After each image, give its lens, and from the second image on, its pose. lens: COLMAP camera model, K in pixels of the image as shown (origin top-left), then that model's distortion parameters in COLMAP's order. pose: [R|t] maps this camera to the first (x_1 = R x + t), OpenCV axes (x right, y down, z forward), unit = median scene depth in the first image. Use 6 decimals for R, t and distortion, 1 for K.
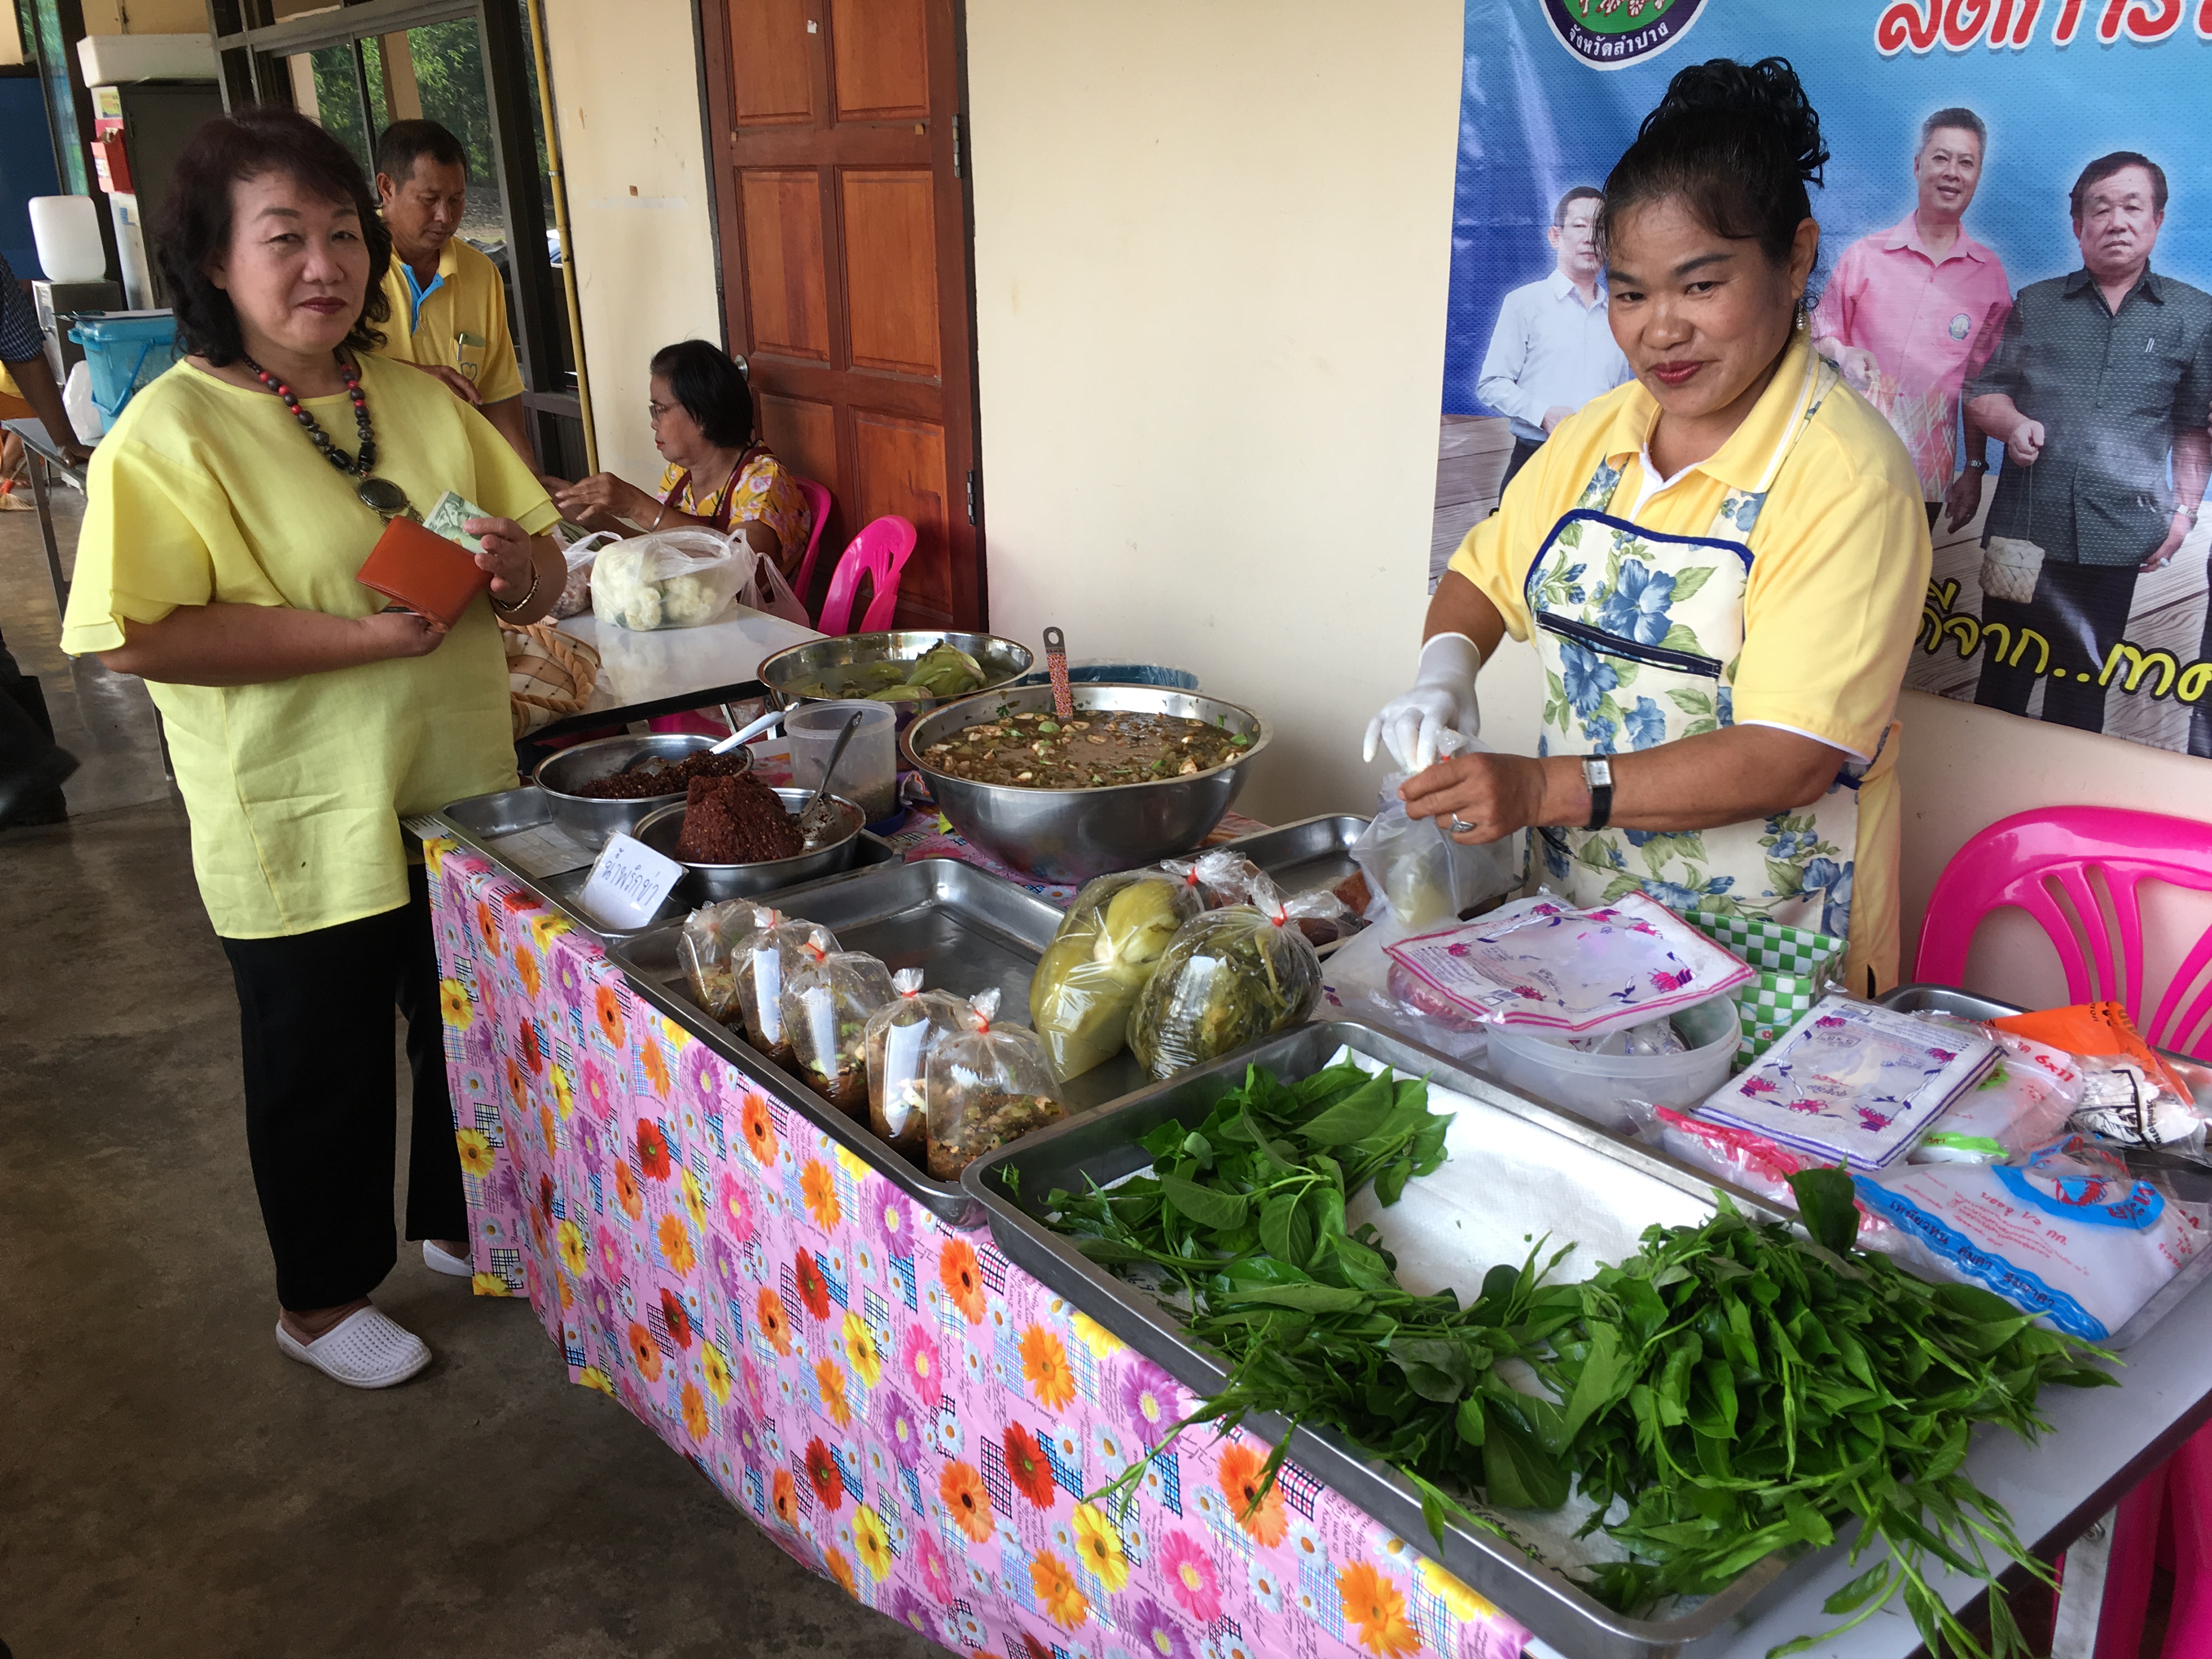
lens RADIAL K [[1911.6, 0, 1104.9], [0, 1911.6, 832.7], [0, 0, 1]] dist [0.073156, -0.106691]
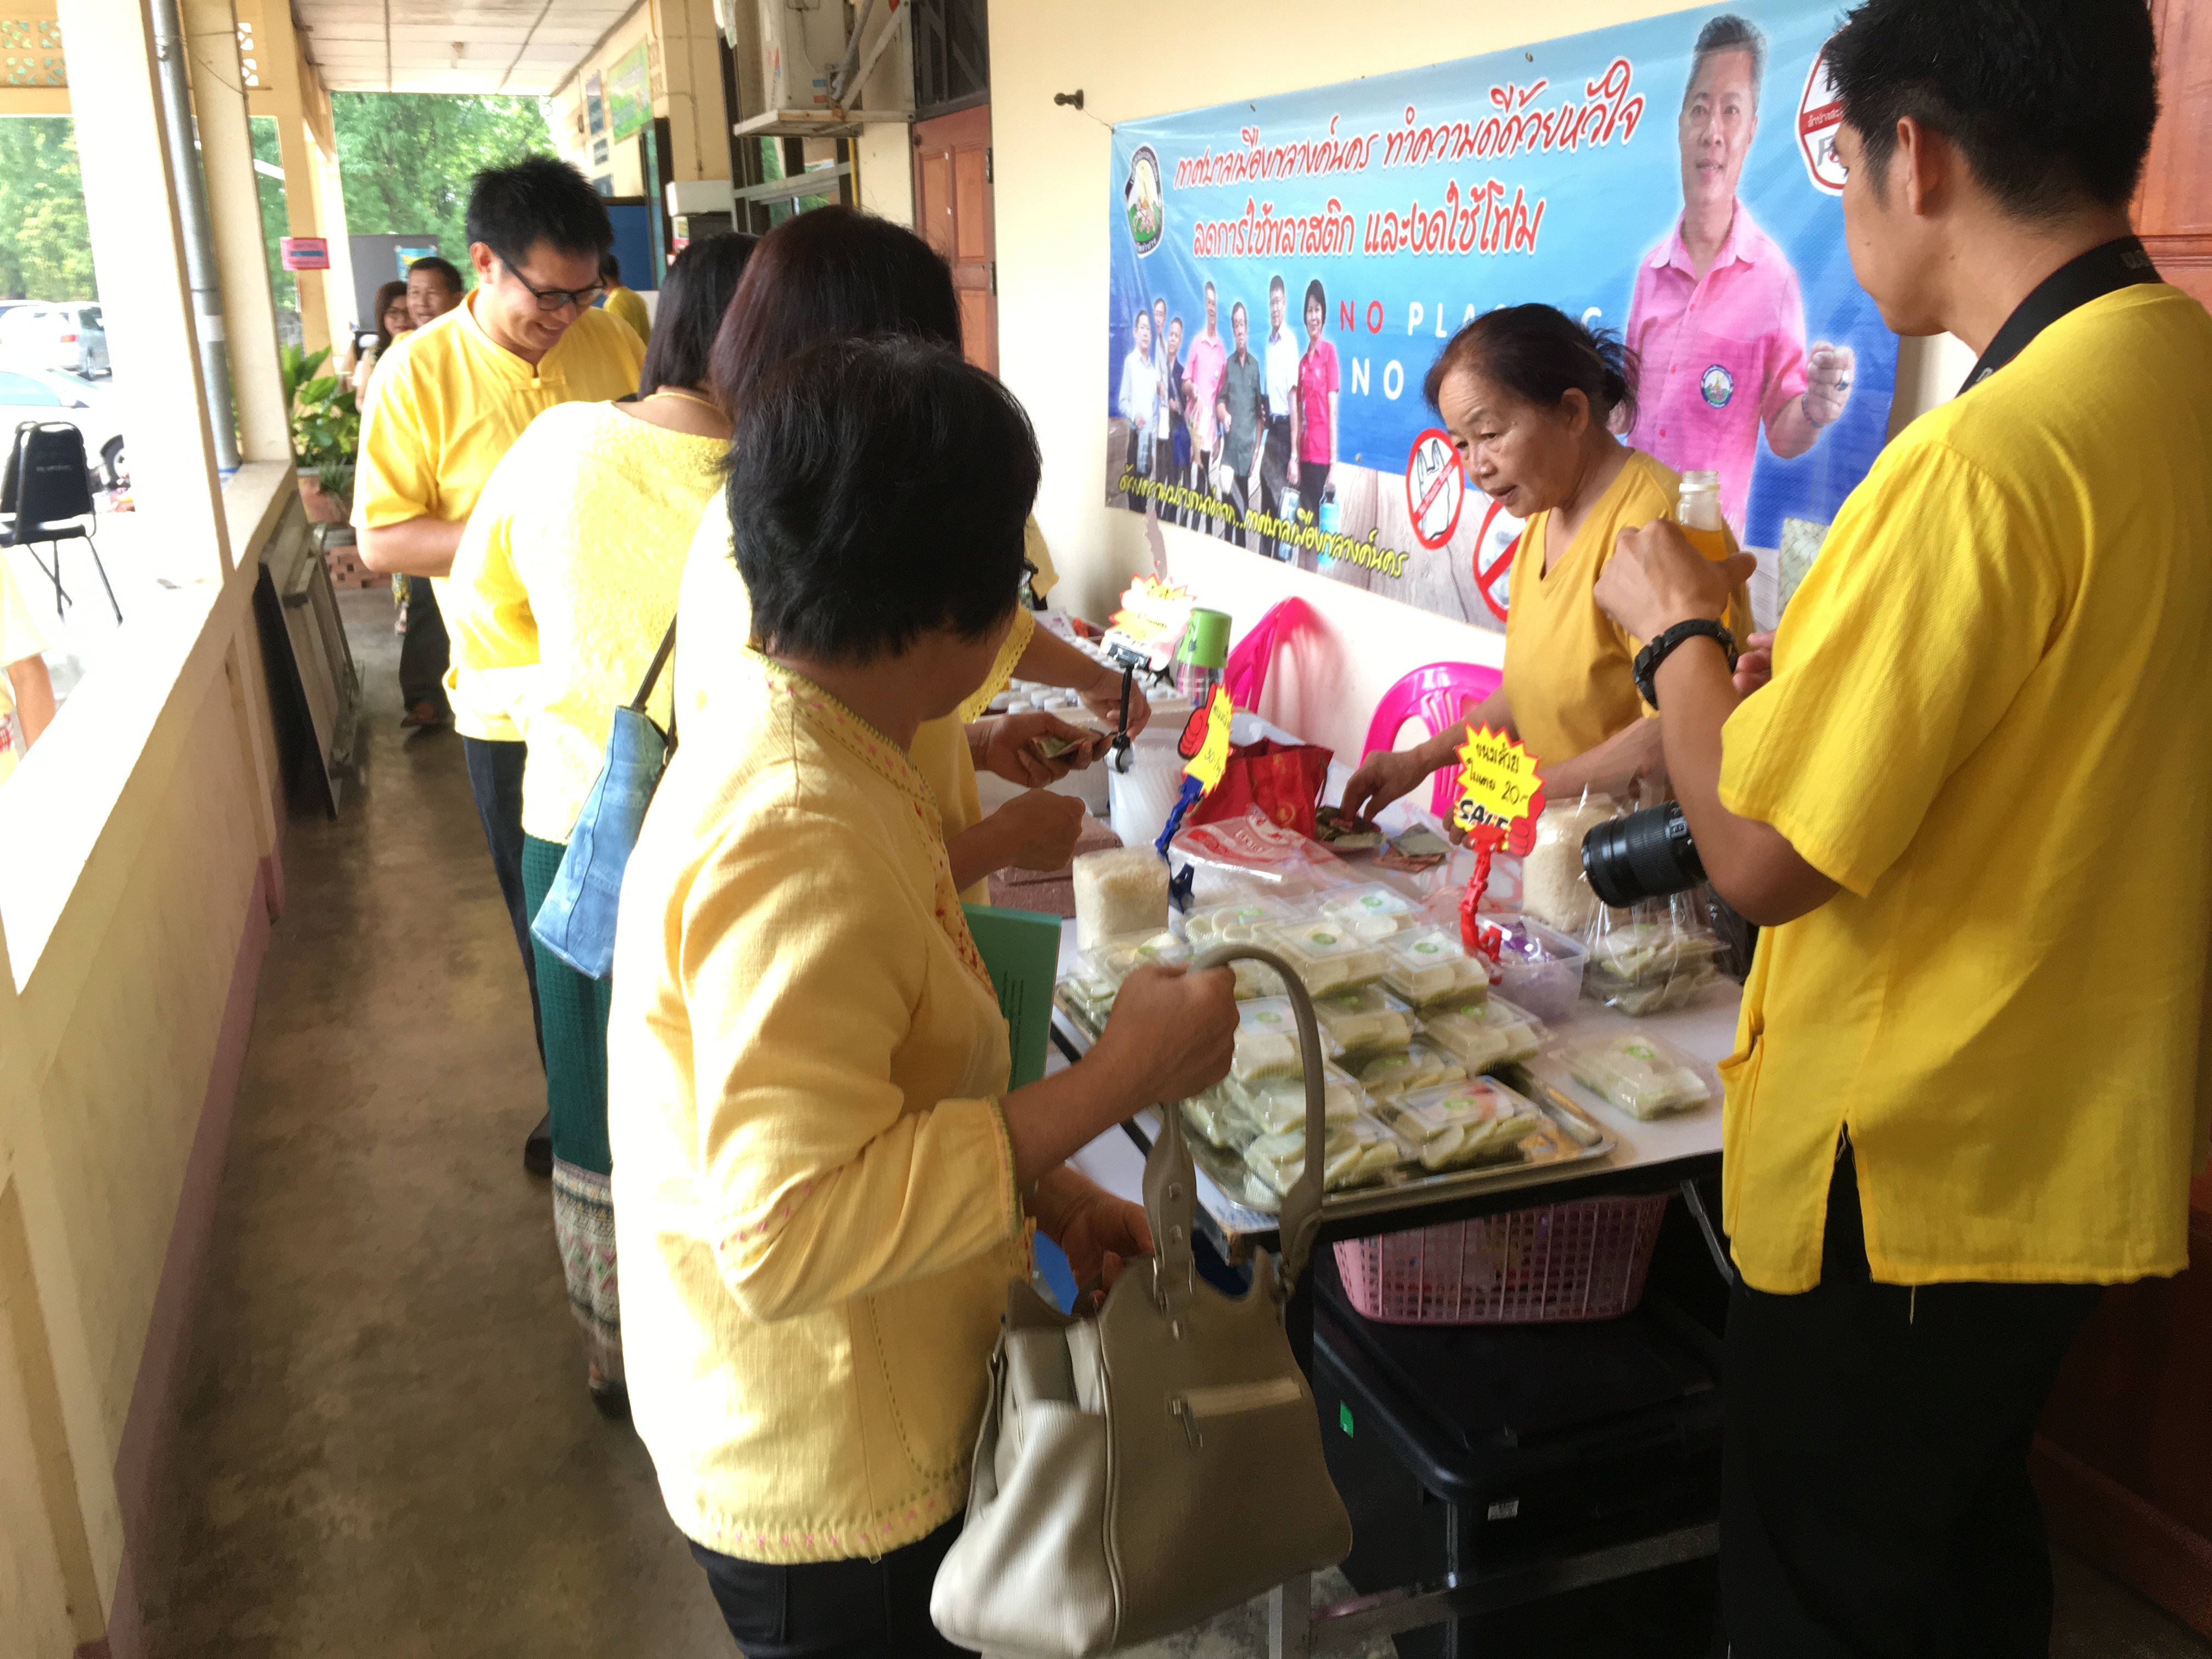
lens RADIAL K [[1911.6, 0, 1114.8], [0, 1911.6, 836.1], [0, 0, 1]] dist [0.073156, -0.106691]
pose [[0.958695, 0.084101, -0.271720, 0.499318], [-0.094498, 0.995201, -0.025383, 0.181140], [0.268282, 0.050011, 0.962042, -0.614205]]
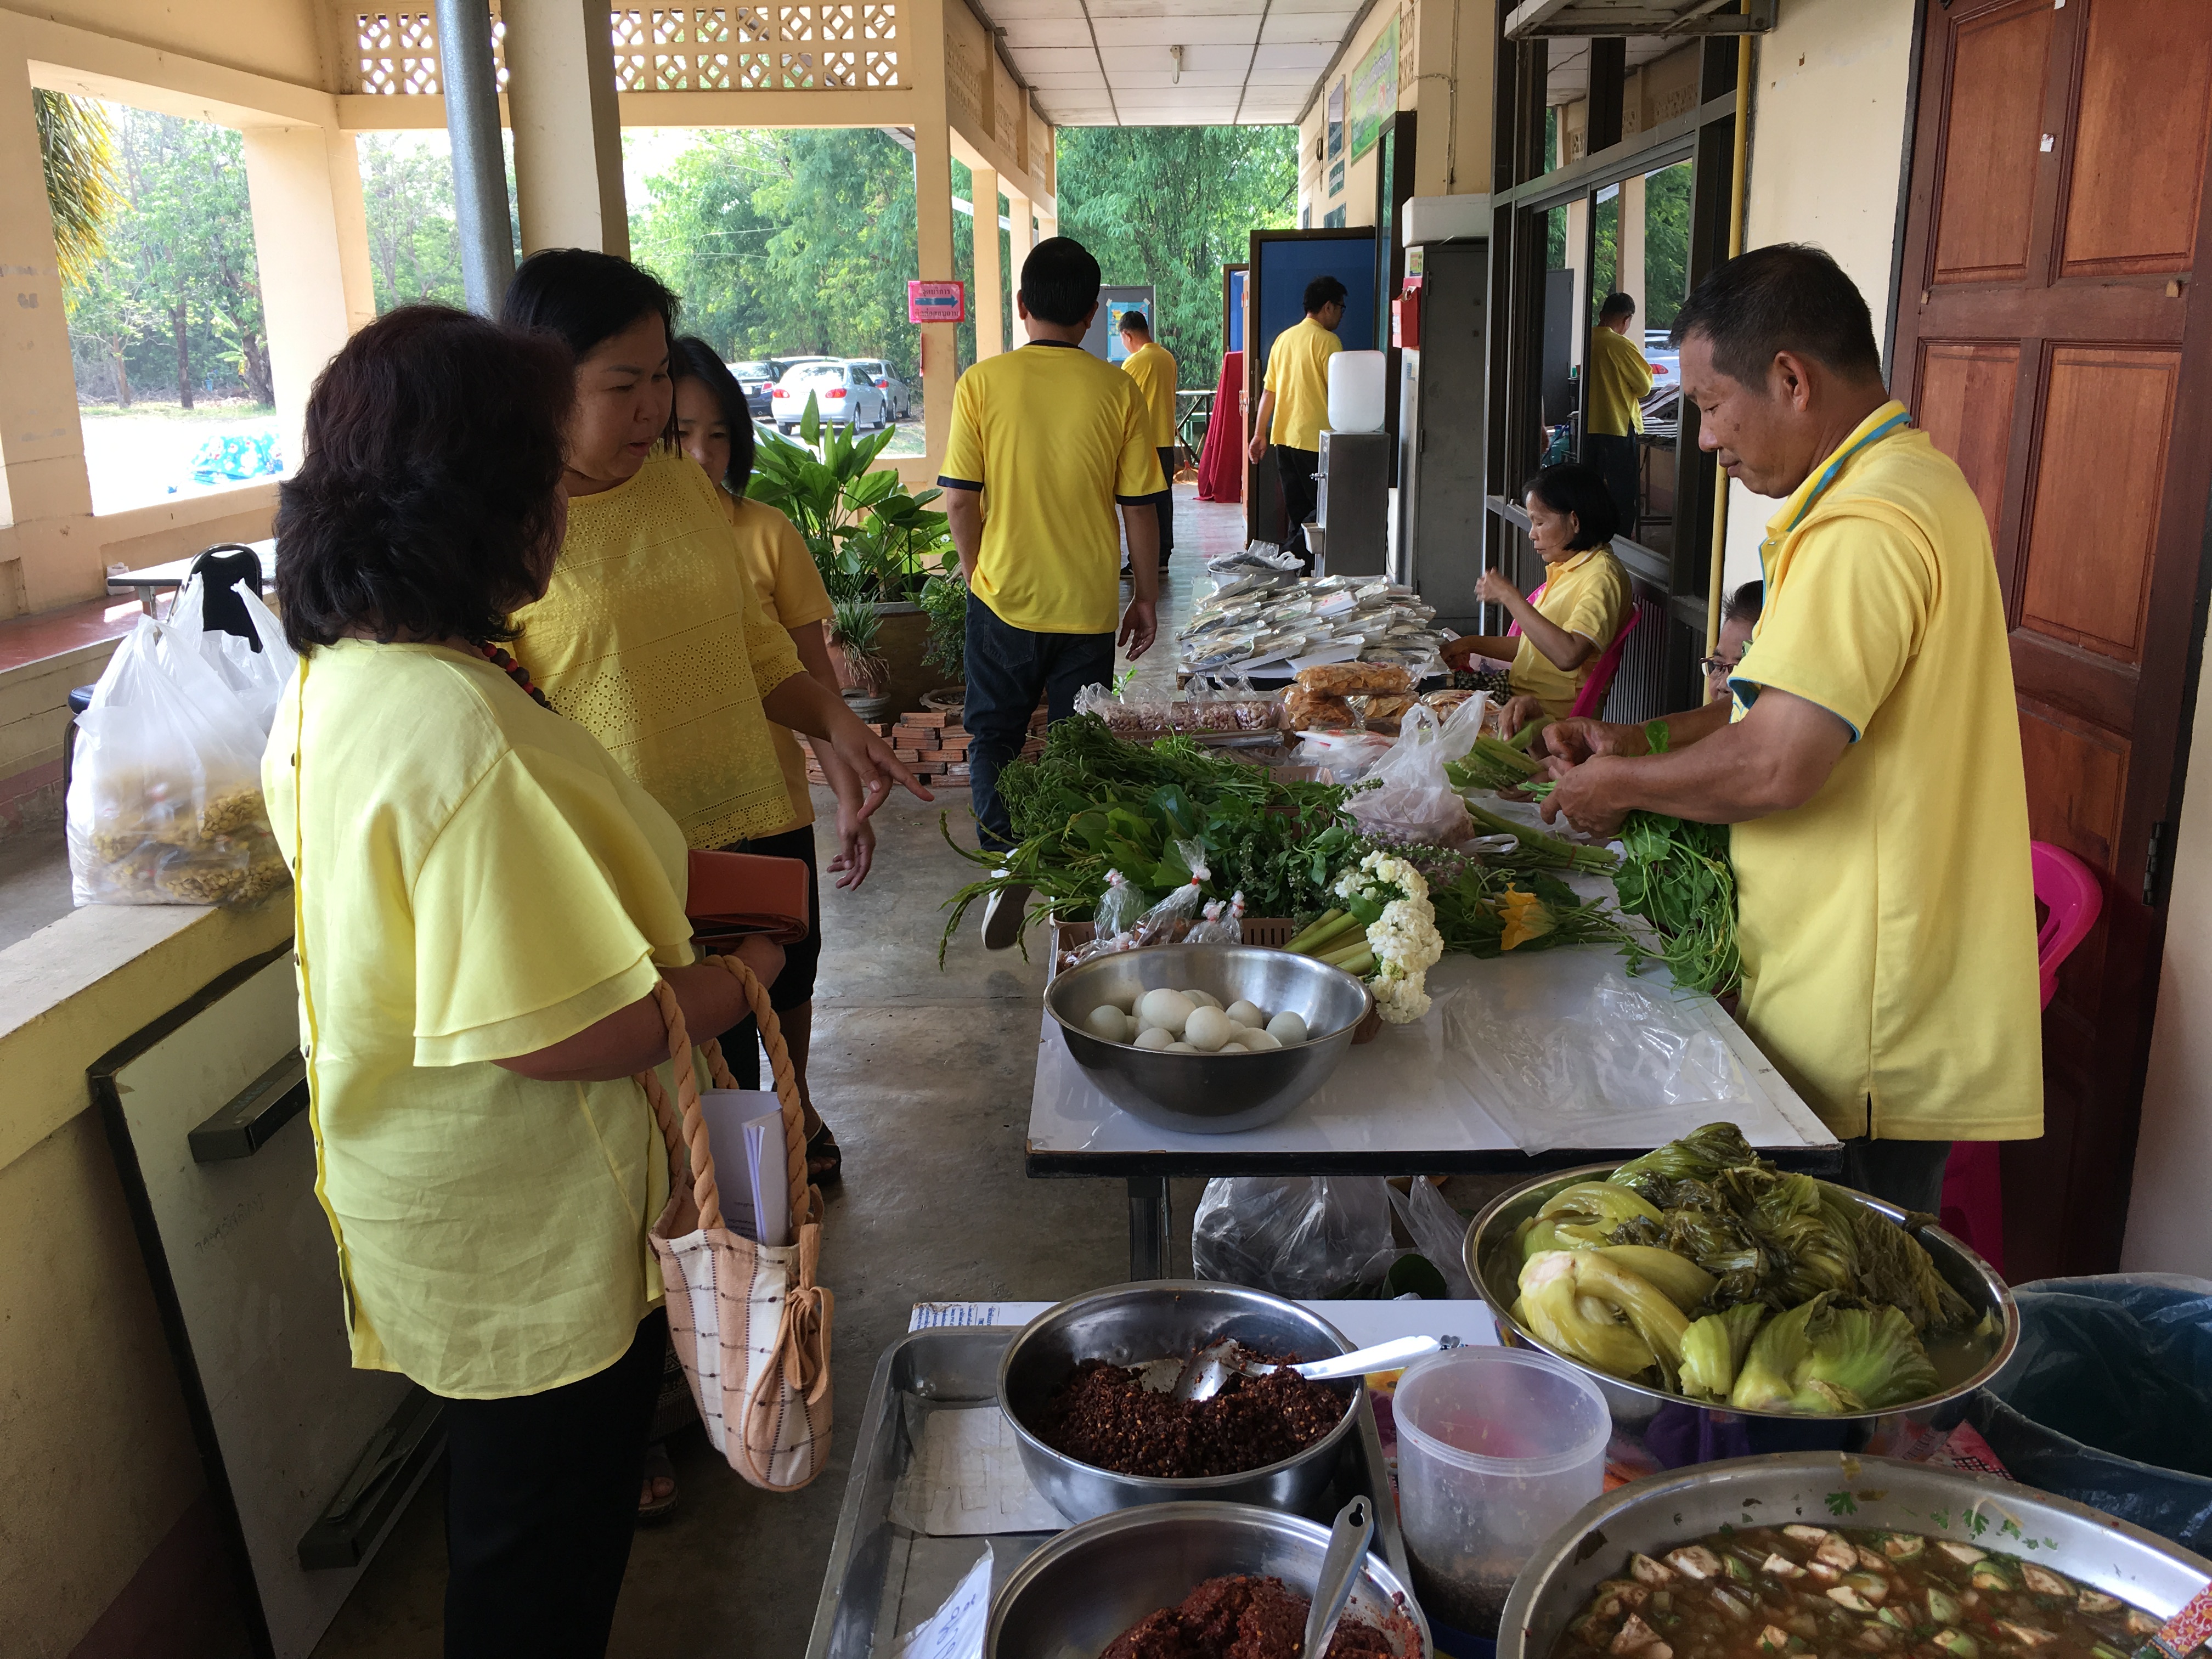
lens RADIAL K [[1911.6, 0, 1108.7], [0, 1911.6, 827.6], [0, 0, 1]] dist [0.073156, -0.106691]
pose [[0.786638, 0.163185, -0.595459, 0.032544], [-0.205179, 0.978720, -0.002836, -0.102805], [0.582325, 0.124406, 0.803381, 0.267159]]
